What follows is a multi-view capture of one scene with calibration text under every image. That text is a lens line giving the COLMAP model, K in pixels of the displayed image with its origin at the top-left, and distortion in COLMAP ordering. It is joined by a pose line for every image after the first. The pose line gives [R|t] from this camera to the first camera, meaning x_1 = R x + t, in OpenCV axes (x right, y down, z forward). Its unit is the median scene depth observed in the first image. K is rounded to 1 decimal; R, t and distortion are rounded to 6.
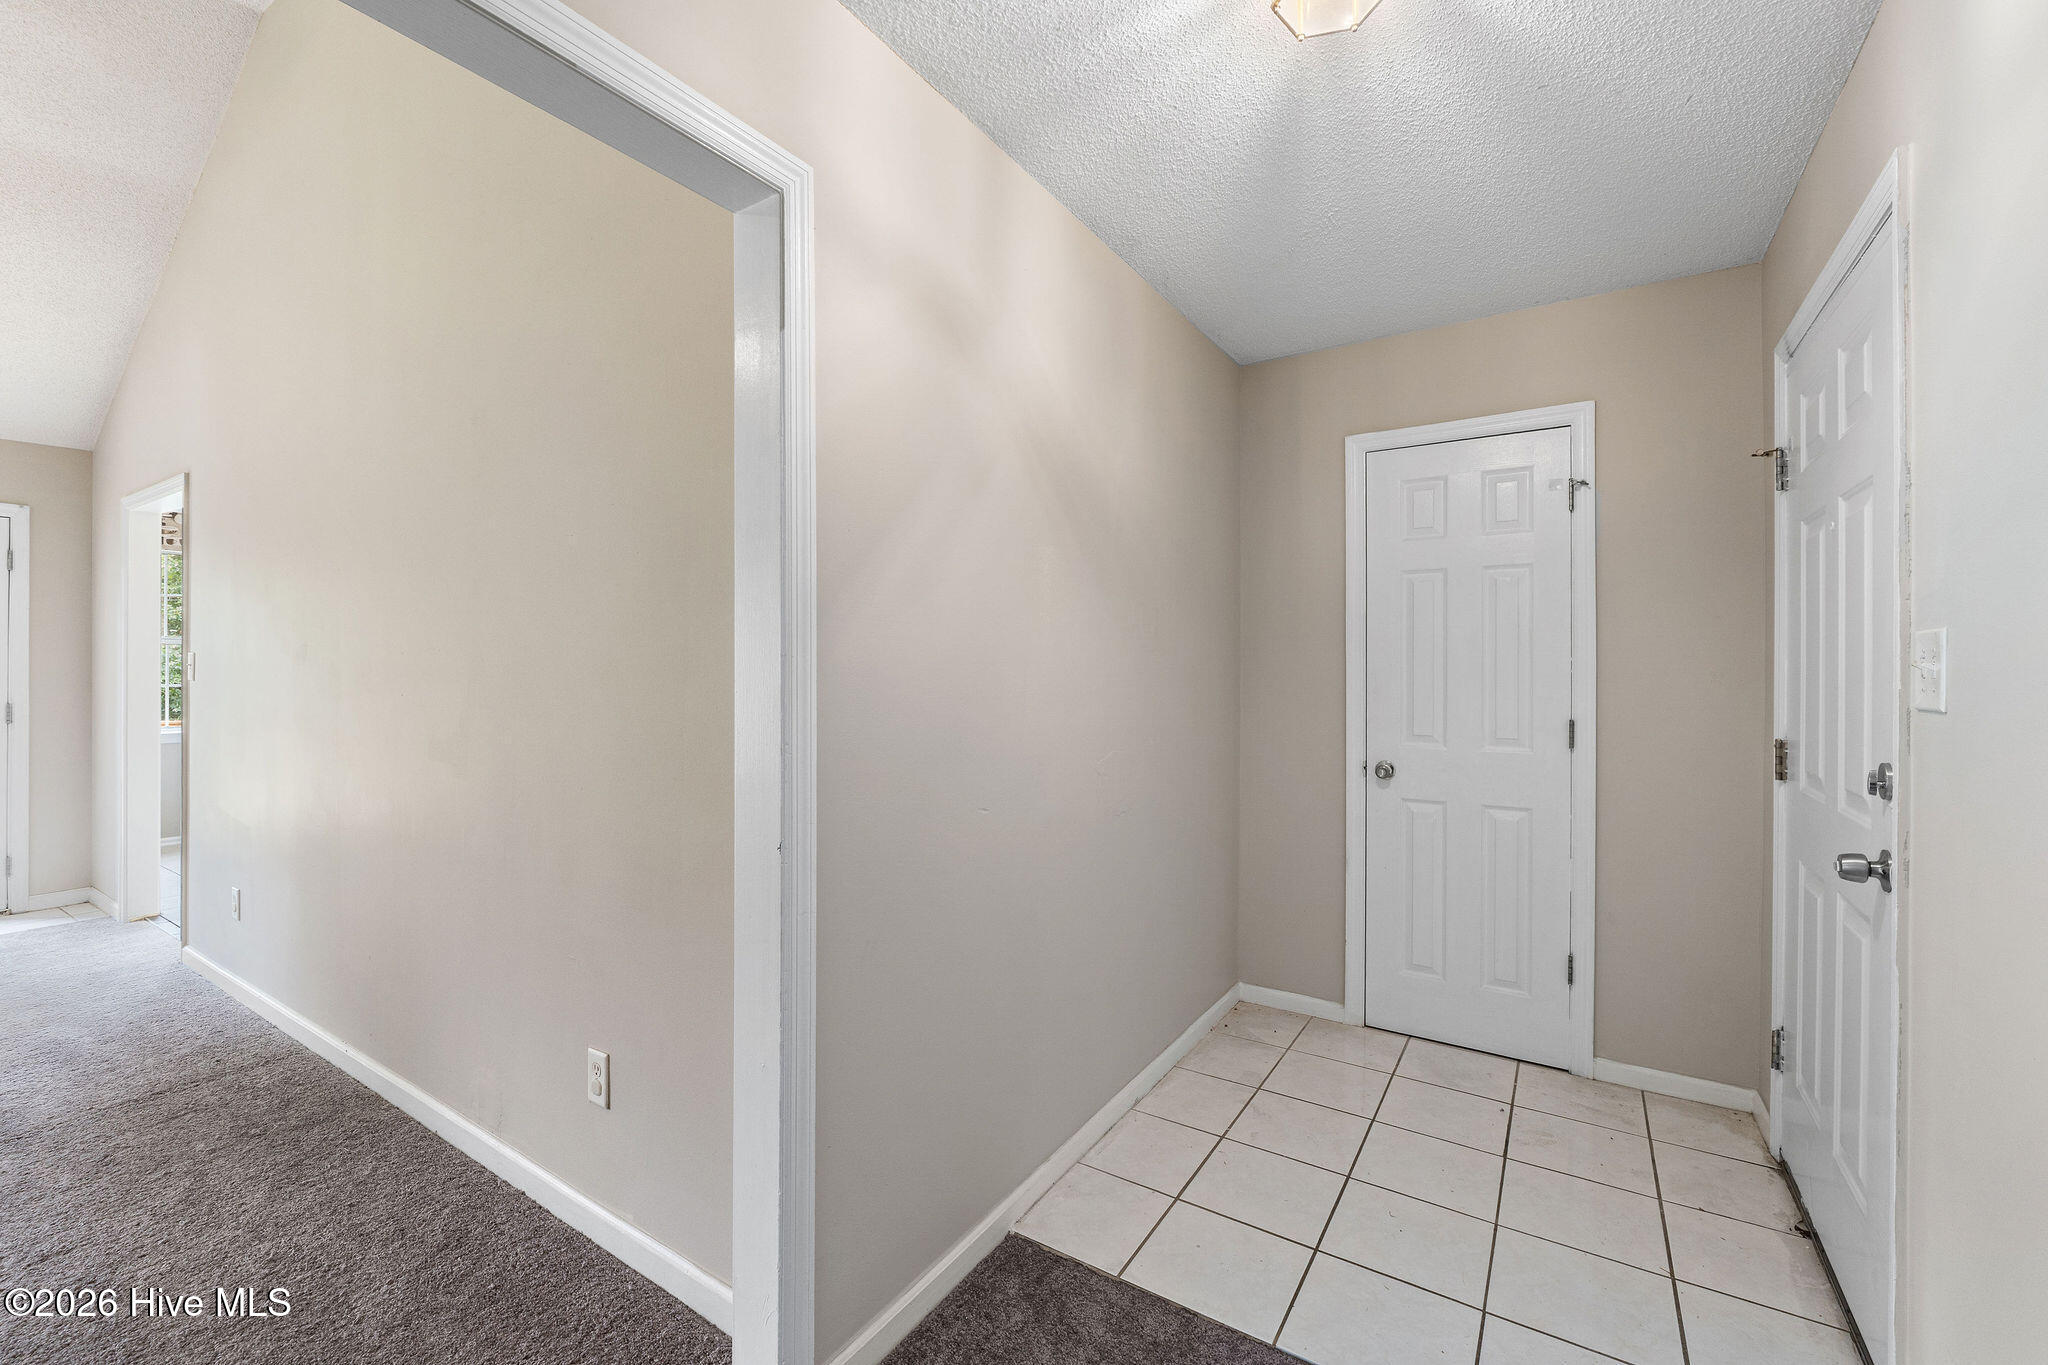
lens RADIAL K [[856.5, 0, 1011.1], [0, 856.5, 661.9], [0, 0, 1]] dist [-0.005502, -0.001565]
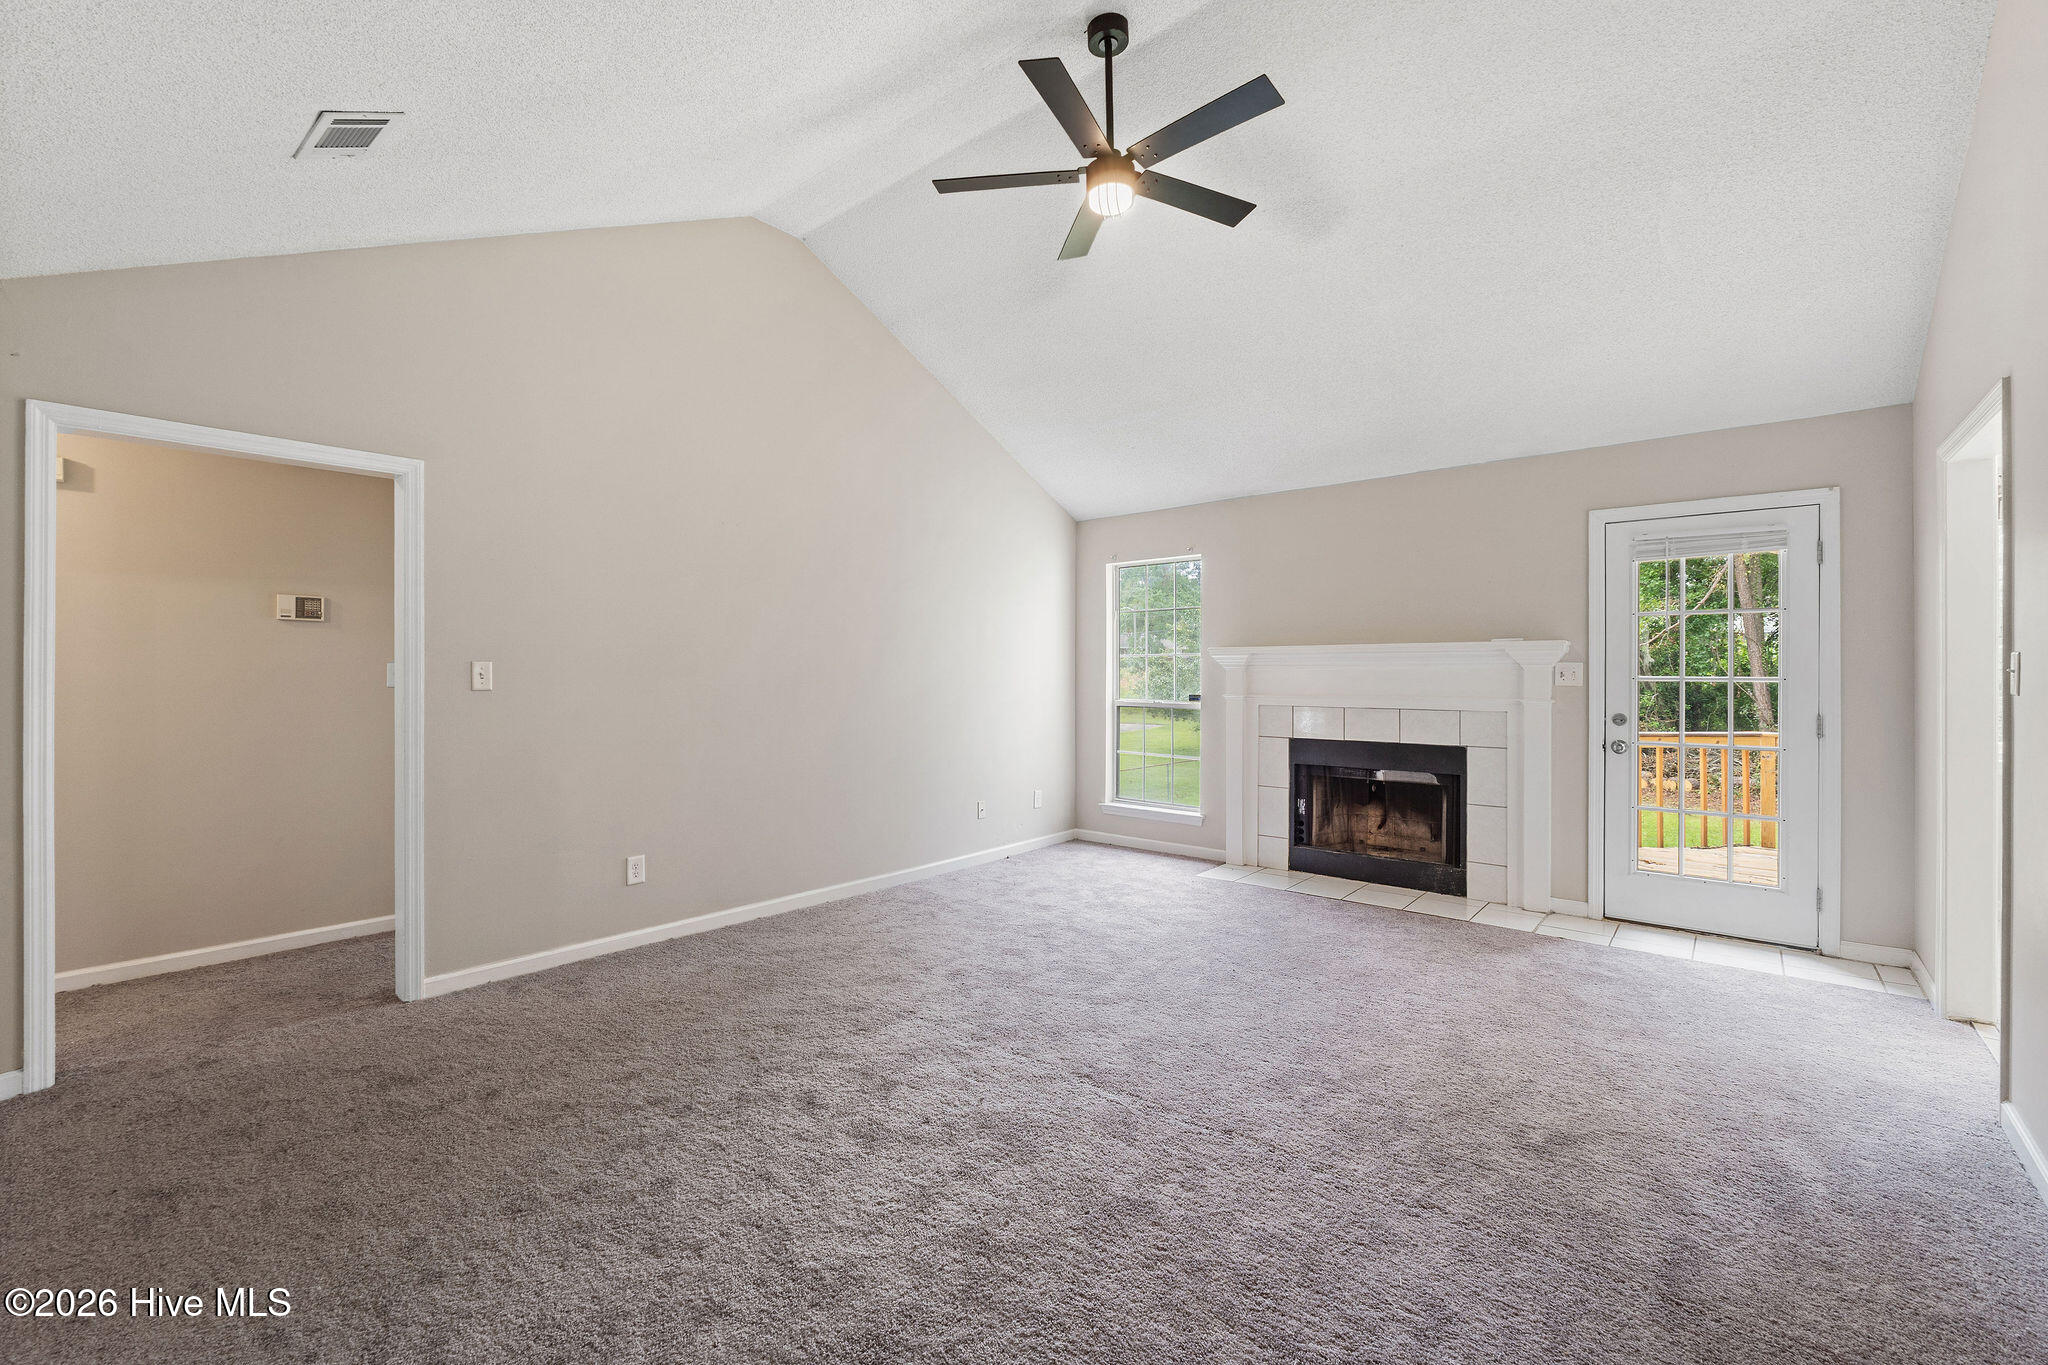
lens RADIAL K [[856.5, 0, 1012.8], [0, 856.5, 661.3], [0, 0, 1]] dist [-0.005502, -0.001565]
pose [[-0.133184, -0.007393, -0.991064, -0.210200], [-0.002698, 0.999971, -0.007097, 0.002091], [0.991088, 0.001729, -0.133200, 0.310646]]
